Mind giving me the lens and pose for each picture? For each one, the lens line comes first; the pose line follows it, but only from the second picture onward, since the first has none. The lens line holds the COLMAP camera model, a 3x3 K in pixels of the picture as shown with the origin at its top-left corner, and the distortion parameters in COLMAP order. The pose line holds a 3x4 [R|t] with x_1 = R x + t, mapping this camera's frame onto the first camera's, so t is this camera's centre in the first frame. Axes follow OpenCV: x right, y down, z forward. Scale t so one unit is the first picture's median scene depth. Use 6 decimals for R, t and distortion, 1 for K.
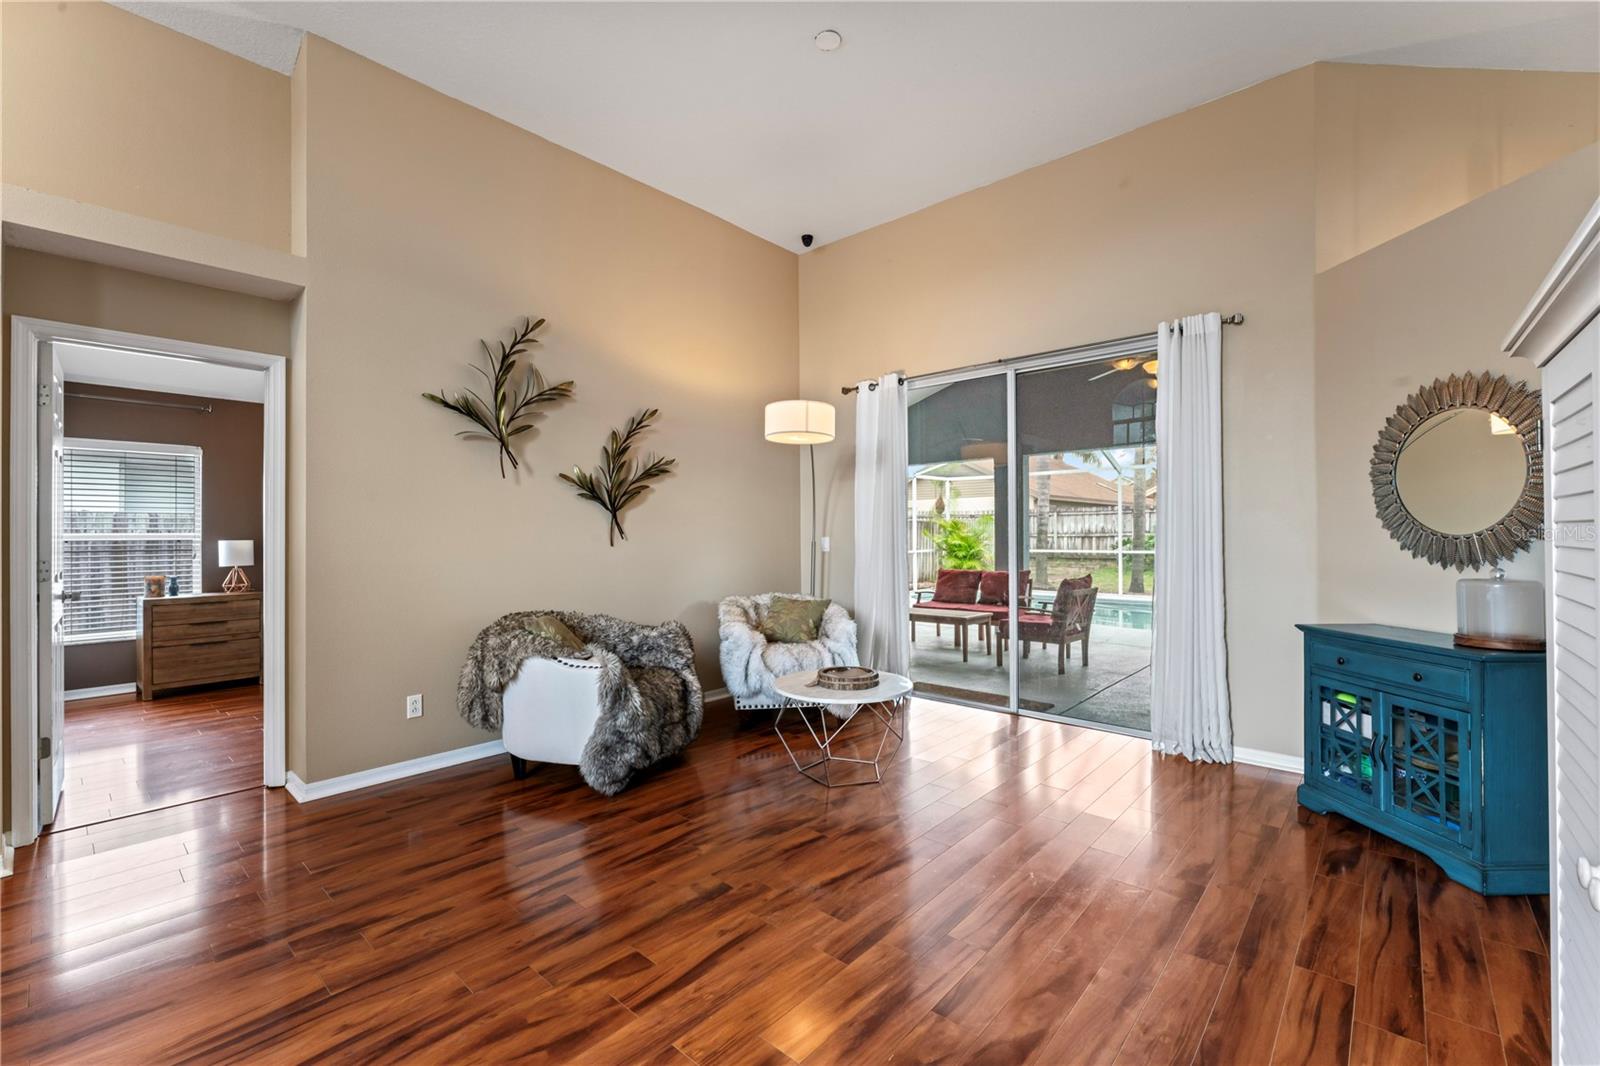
lens RADIAL K [[676.9, 0, 797.6], [0, 676.9, 529.9], [0, 0, 1]] dist [-0.004019, -0.000474]
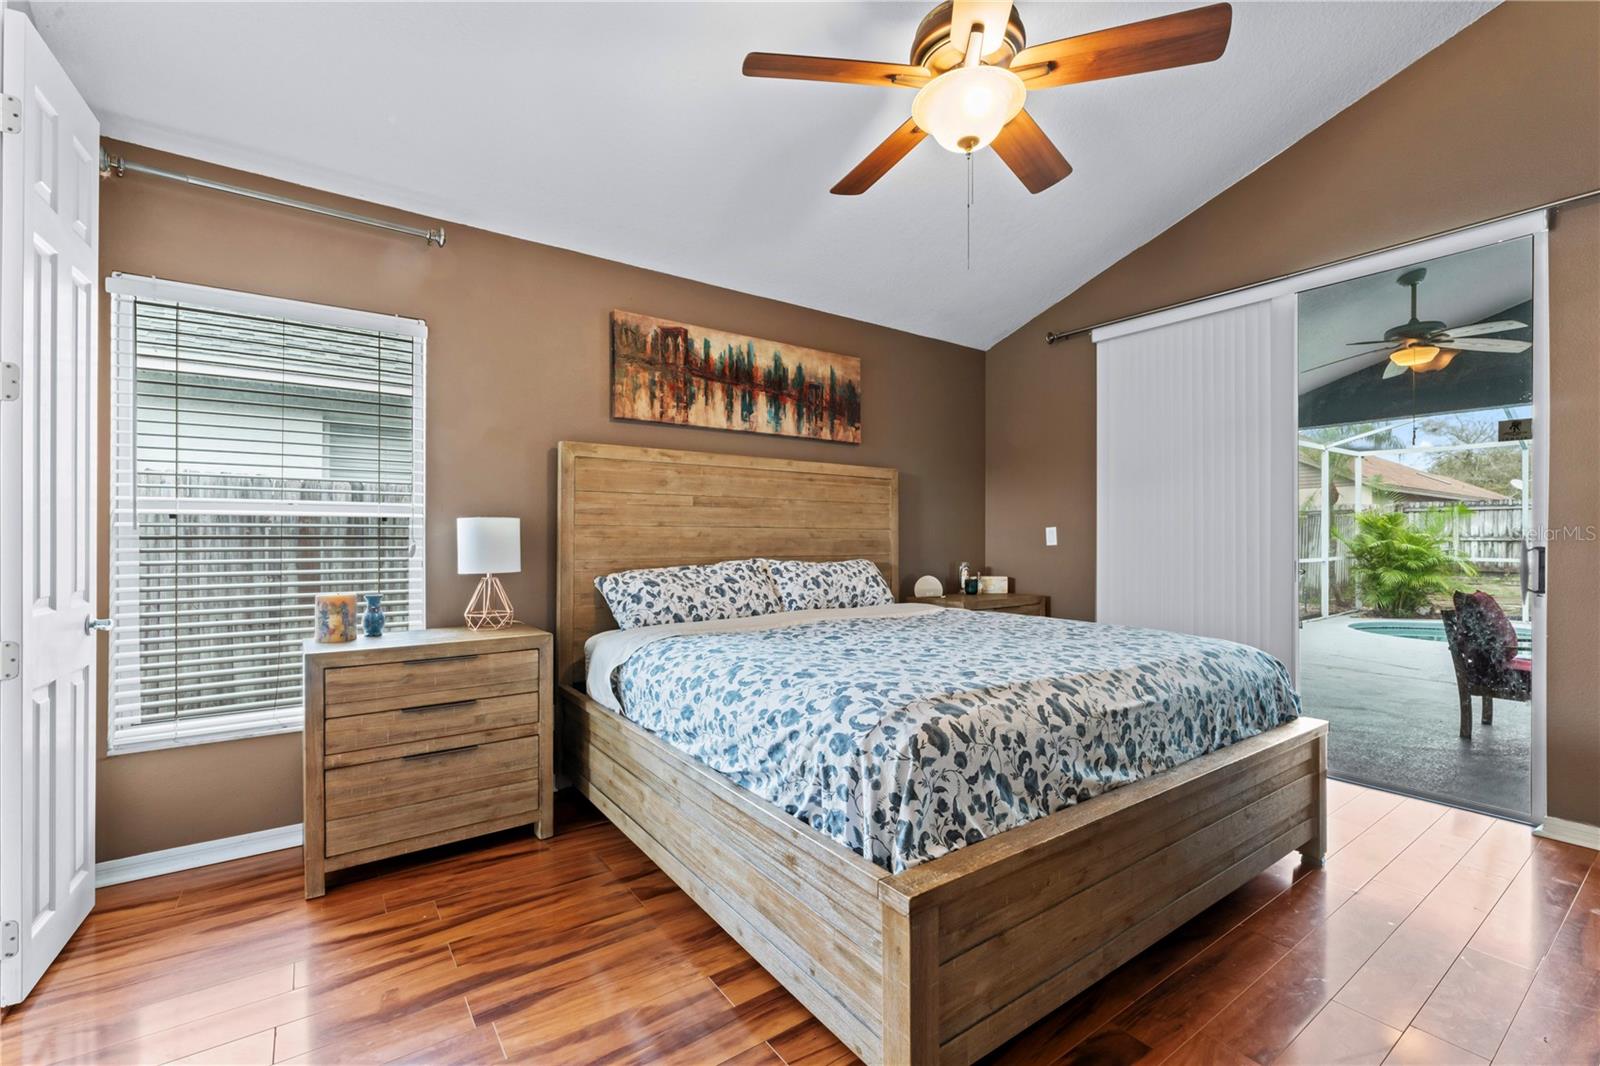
lens RADIAL K [[688.2, 0, 793.3], [0, 688.2, 536.2], [0, 0, 1]] dist [0.000410, 0.000017]
pose [[0.975037, 0.007883, -0.221903, -0.710950], [-0.006880, 0.999962, 0.005296, 0.032824], [0.221937, -0.003637, 0.975054, 0.793811]]
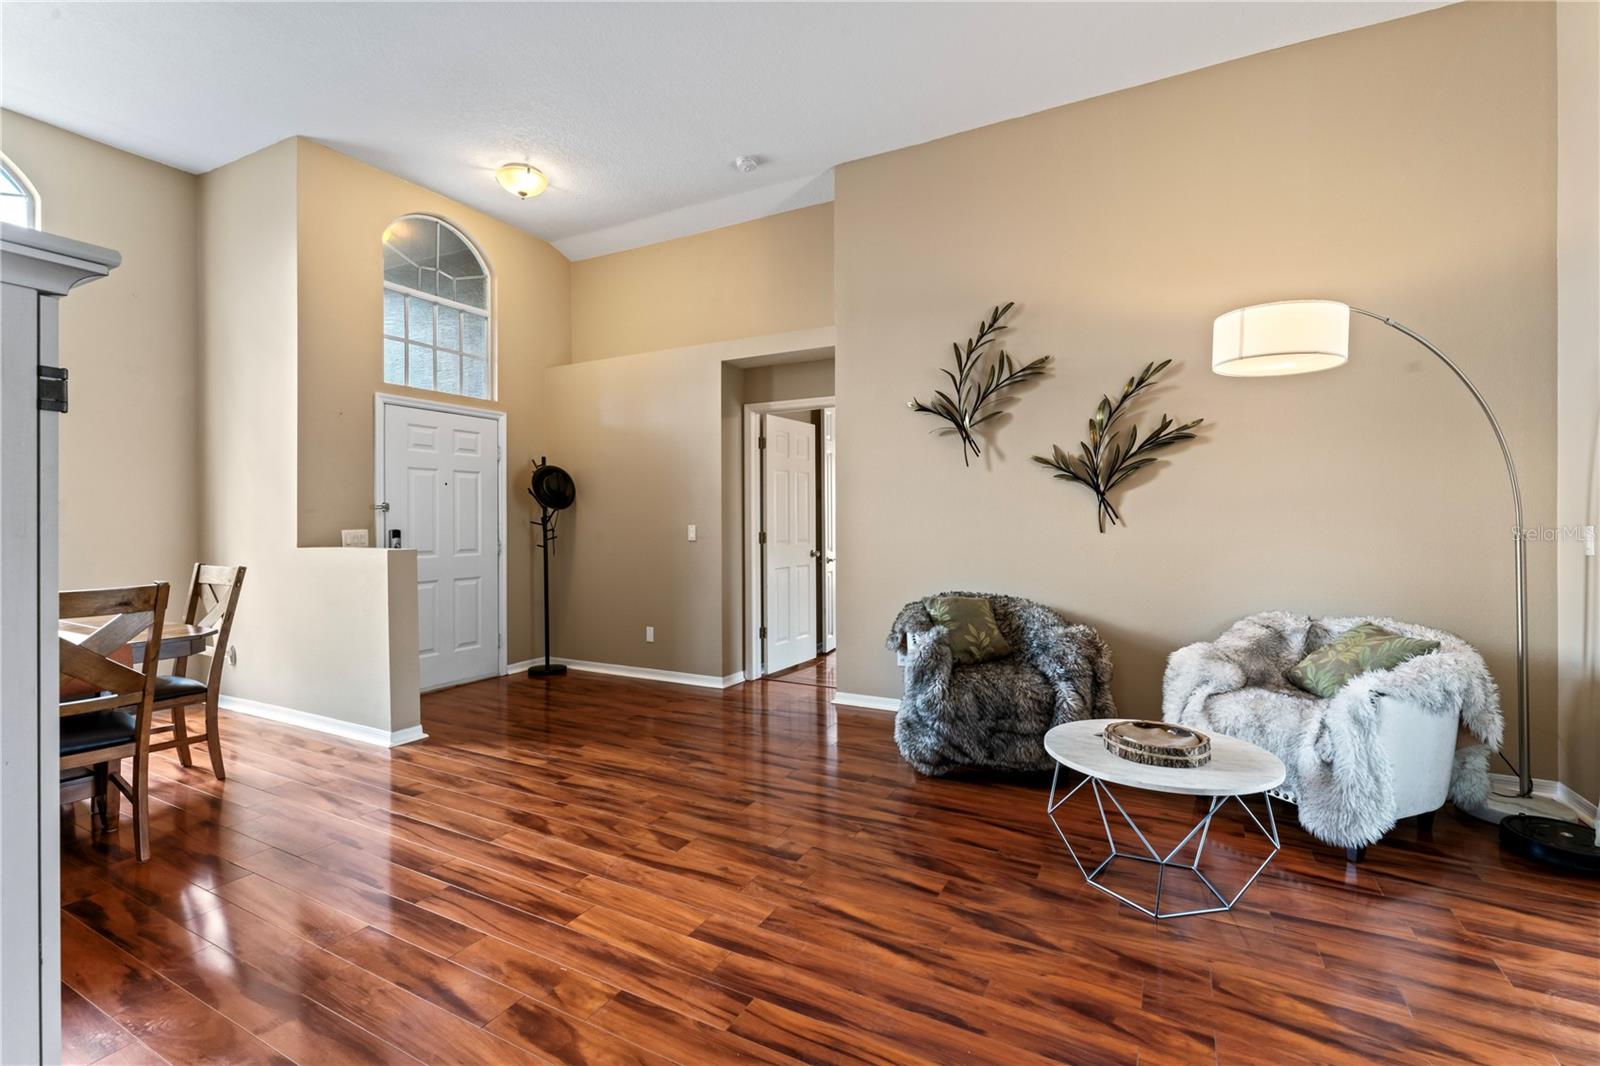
lens RADIAL K [[711.9, 0, 797.2], [0, 711.9, 520.5], [0, 0, 1]] dist [0.000390, 0.000015]
pose [[0.232057, 0.006577, -0.972680, 0.547701], [0.007069, 0.999939, 0.008448, -0.001568], [0.972677, -0.008836, 0.231996, 0.426949]]
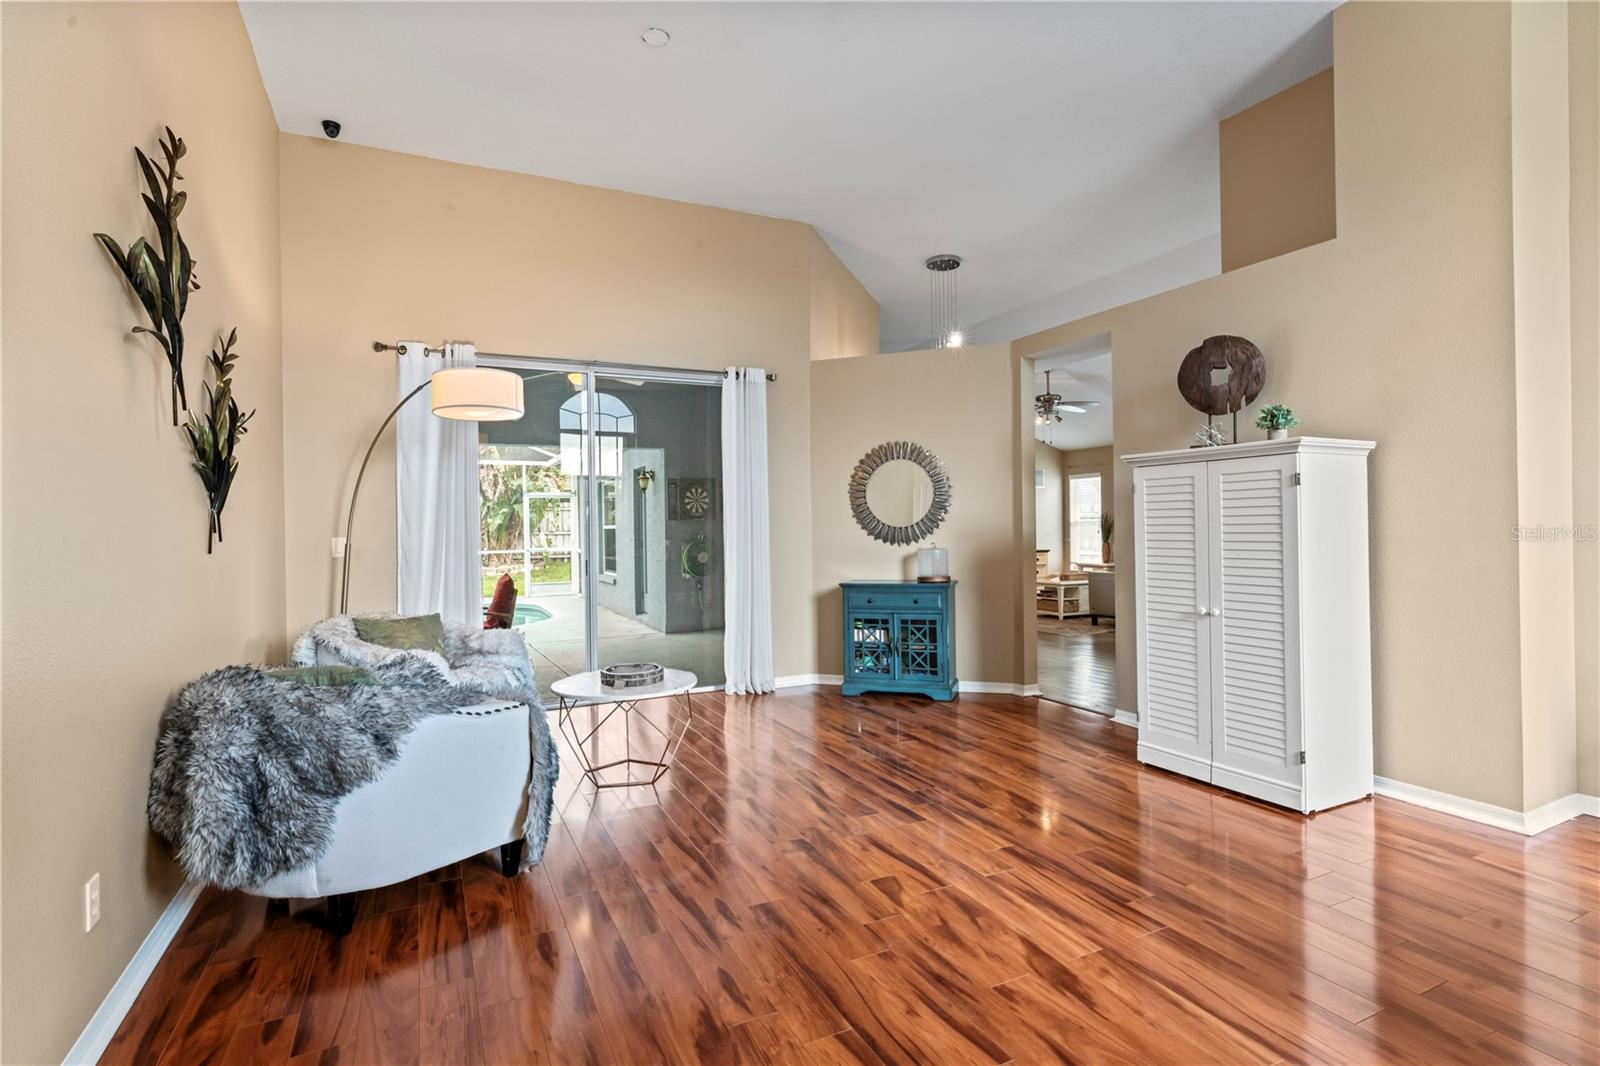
lens RADIAL K [[775.4, 0, 801.6], [0, 775.4, 527.0], [0, 0, 1]] dist [0.002318, 0.000078]
pose [[0.378528, -0.001216, 0.925589, -0.732684], [0.008504, 0.999961, -0.002165, 0.006909], [-0.925551, 0.008691, 0.378524, 0.286974]]
